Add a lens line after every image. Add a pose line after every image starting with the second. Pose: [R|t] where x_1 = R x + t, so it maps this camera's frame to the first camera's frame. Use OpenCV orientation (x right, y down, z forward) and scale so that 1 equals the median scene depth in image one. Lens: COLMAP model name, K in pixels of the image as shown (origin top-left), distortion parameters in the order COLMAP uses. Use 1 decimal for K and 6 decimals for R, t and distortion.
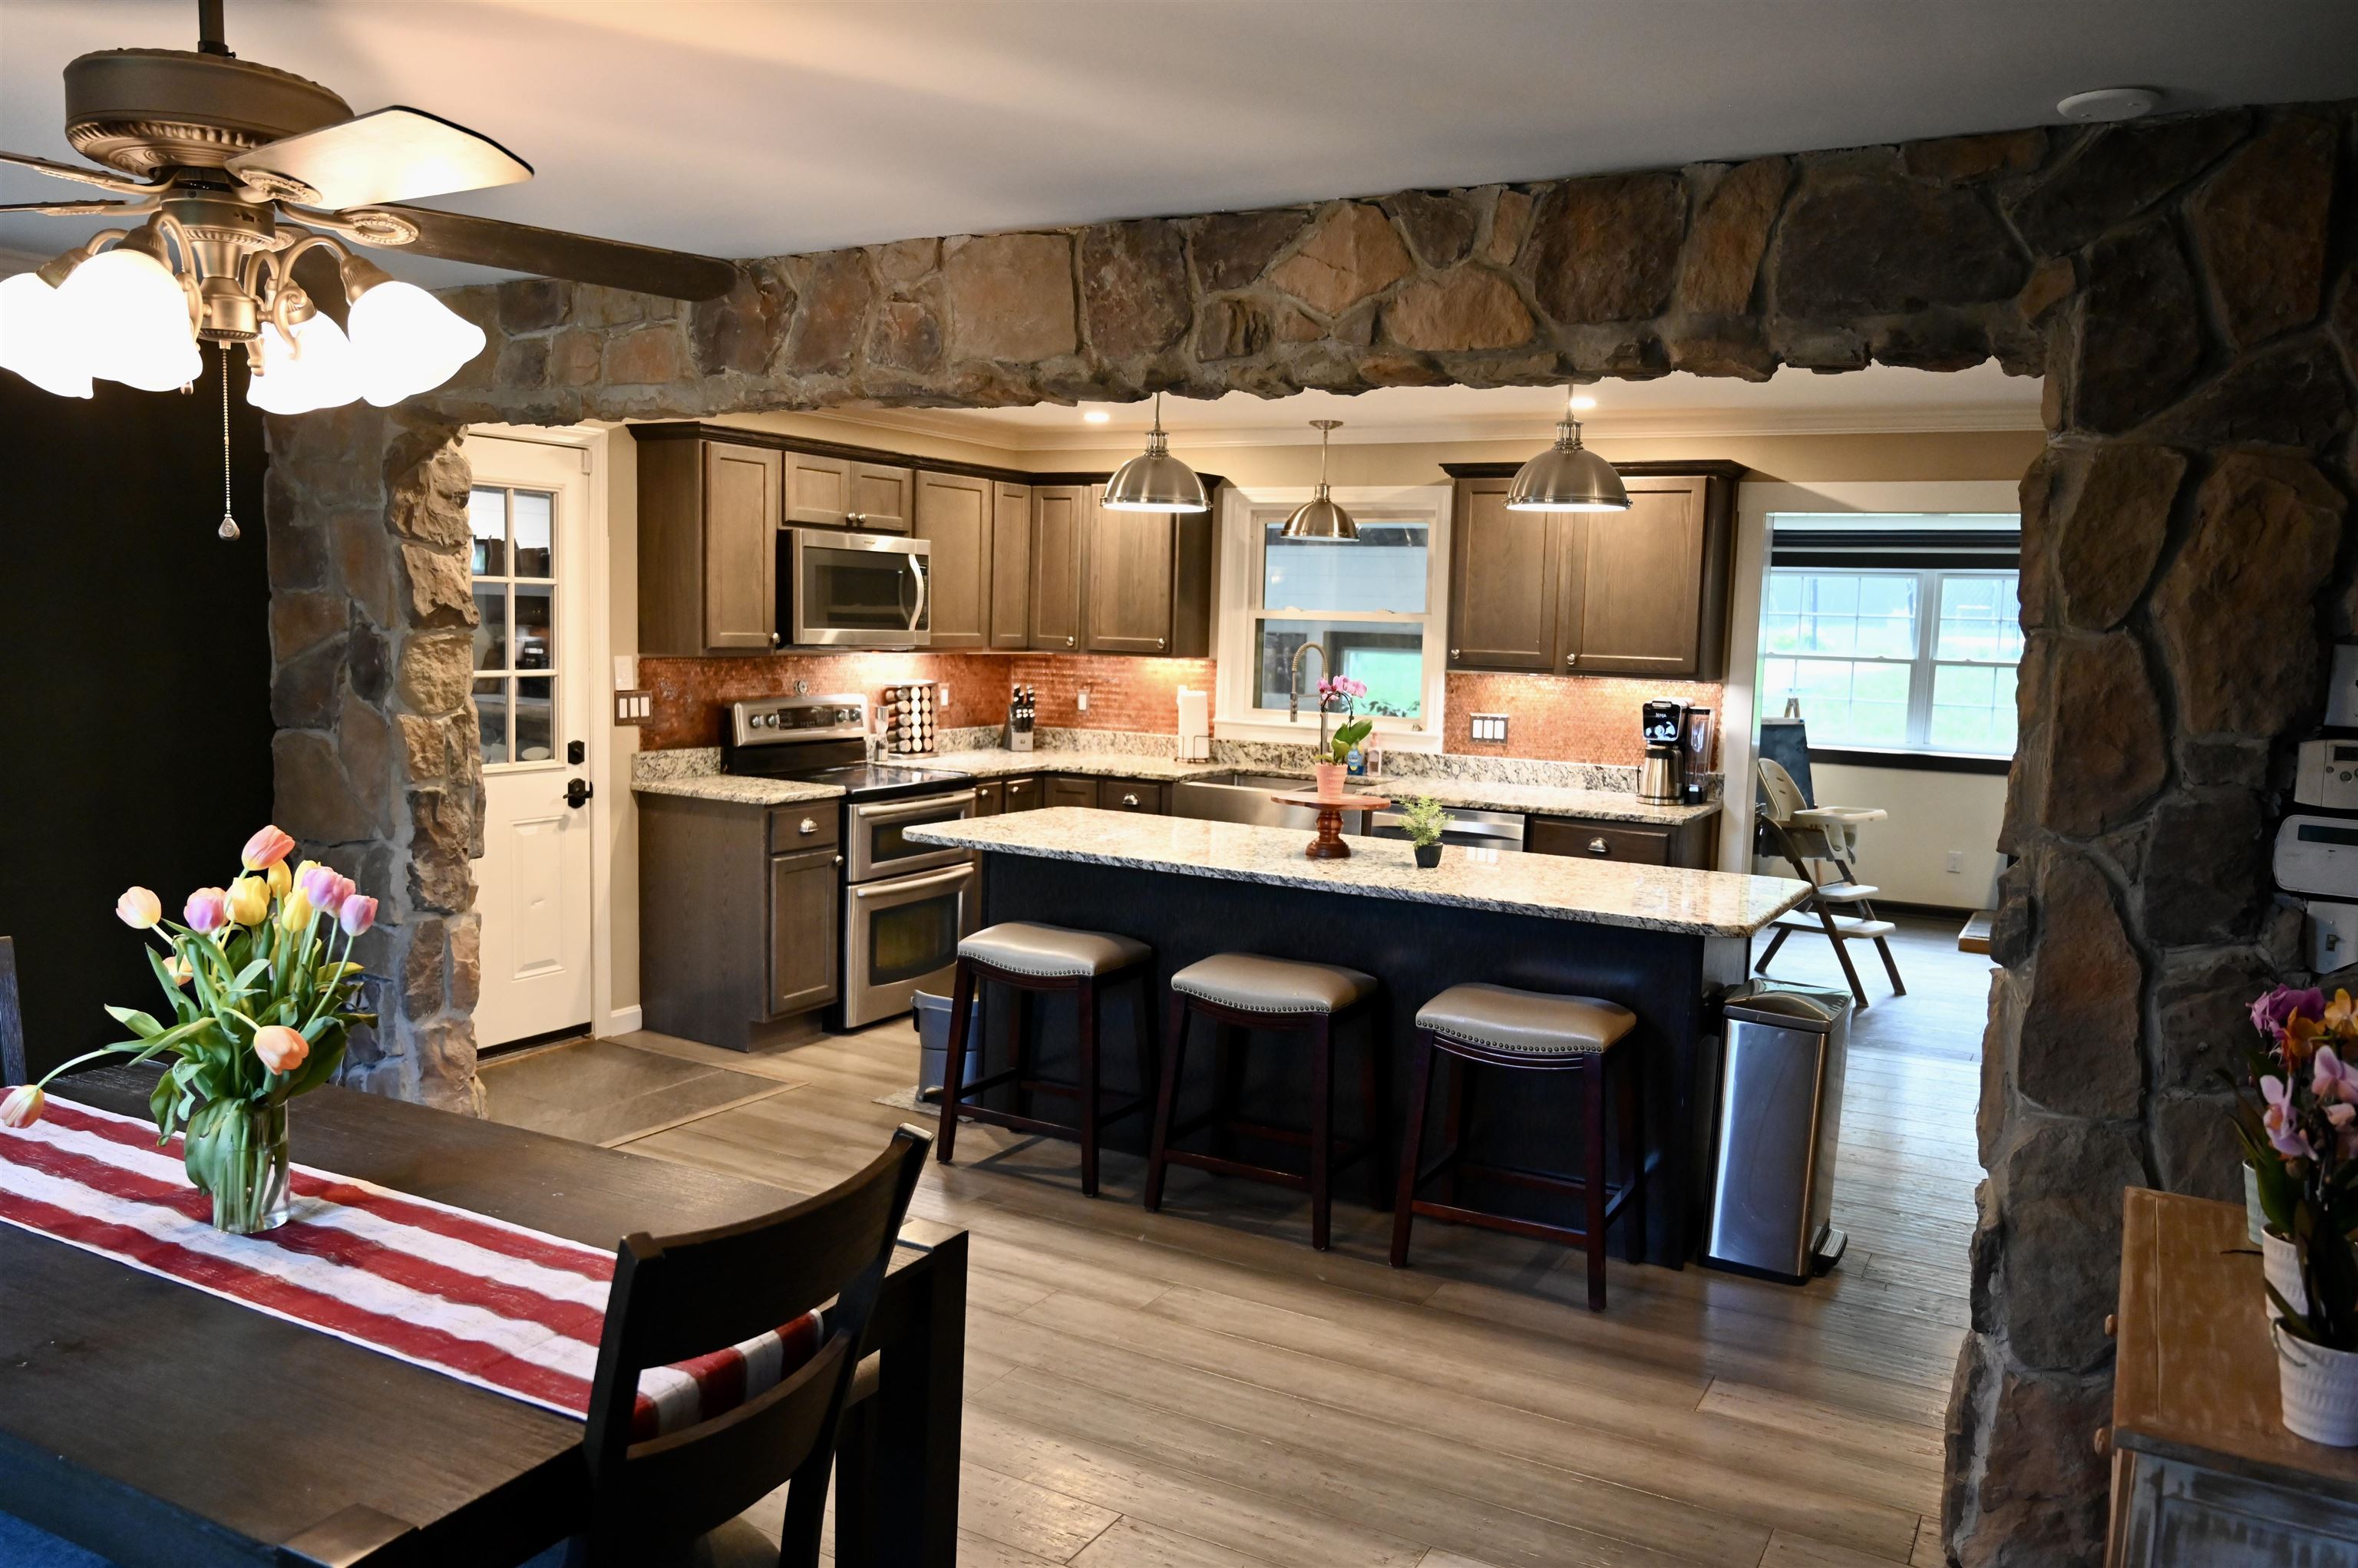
lens RADIAL K [[1698.4, 0, 1179.0], [0, 1698.4, 784.0], [0, 0, 1]] dist [-0.009712, 0.003032]
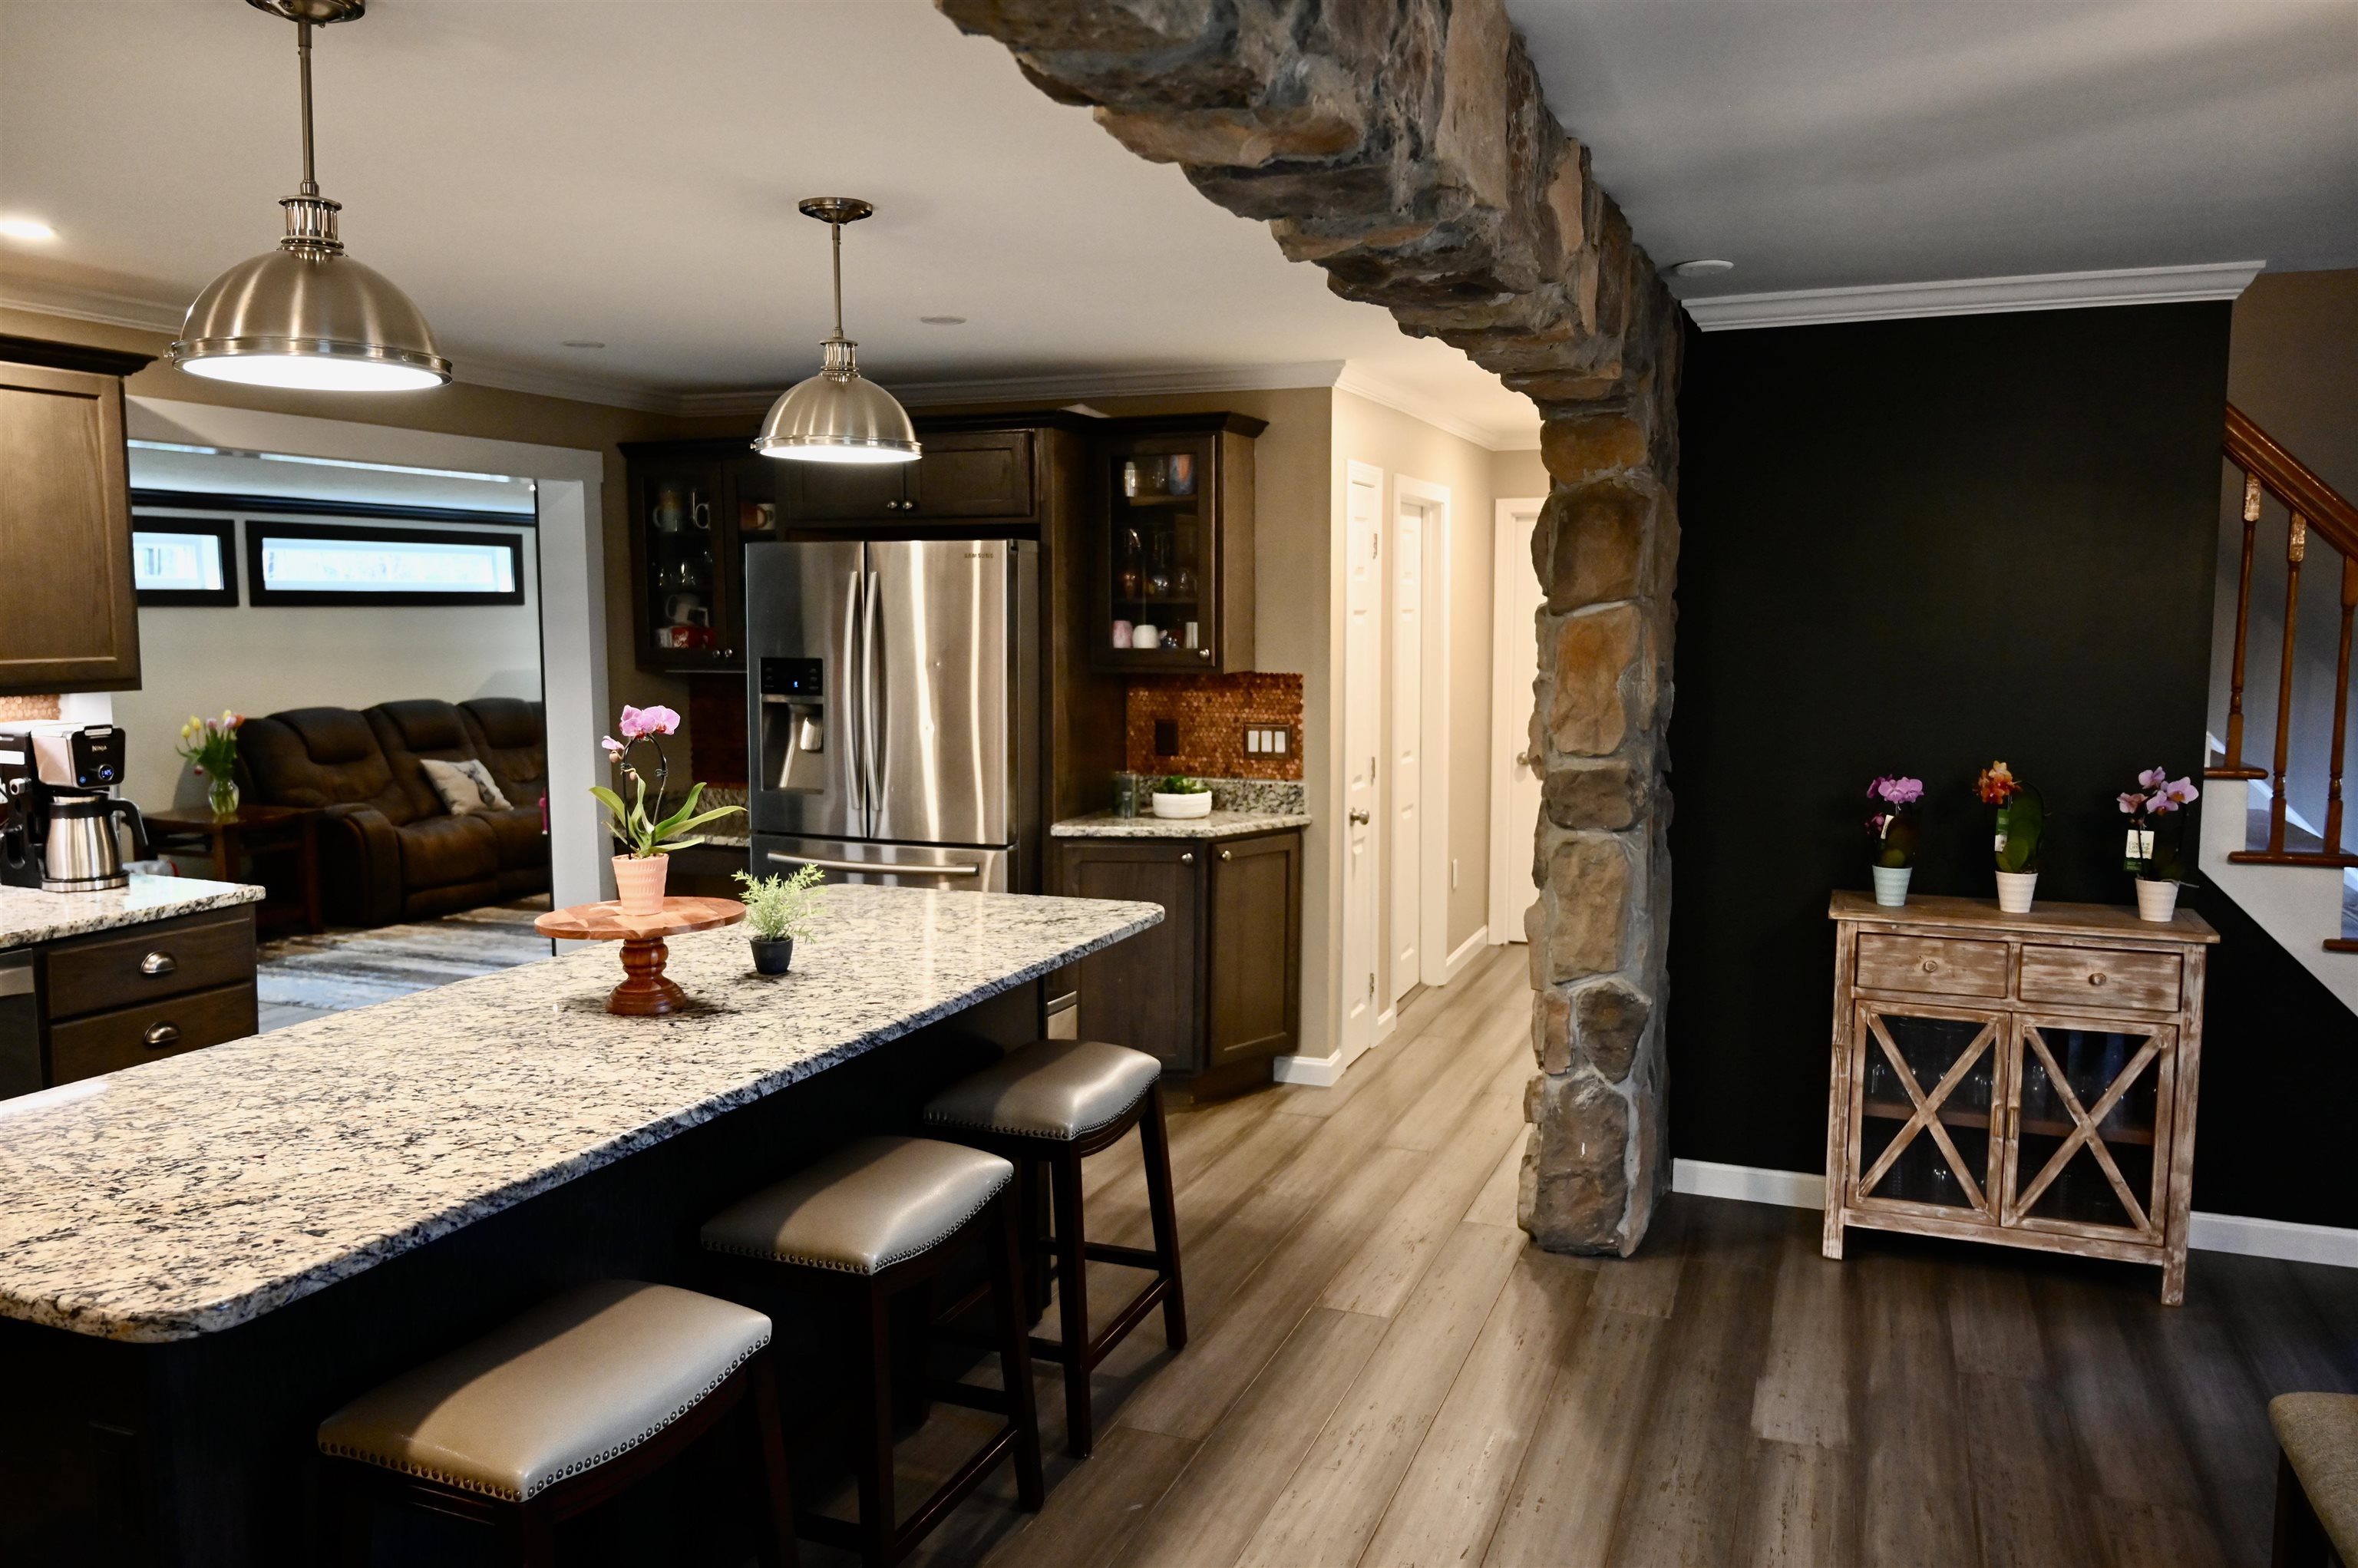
lens RADIAL K [[1698.4, 0, 1179.0], [0, 1698.4, 784.0], [0, 0, 1]] dist [-0.009712, 0.003032]
pose [[-0.132354, -0.130501, 0.982574, -0.539001], [0.089506, 0.985672, 0.142969, -0.110364], [-0.987153, 0.106869, -0.118777, 0.912332]]
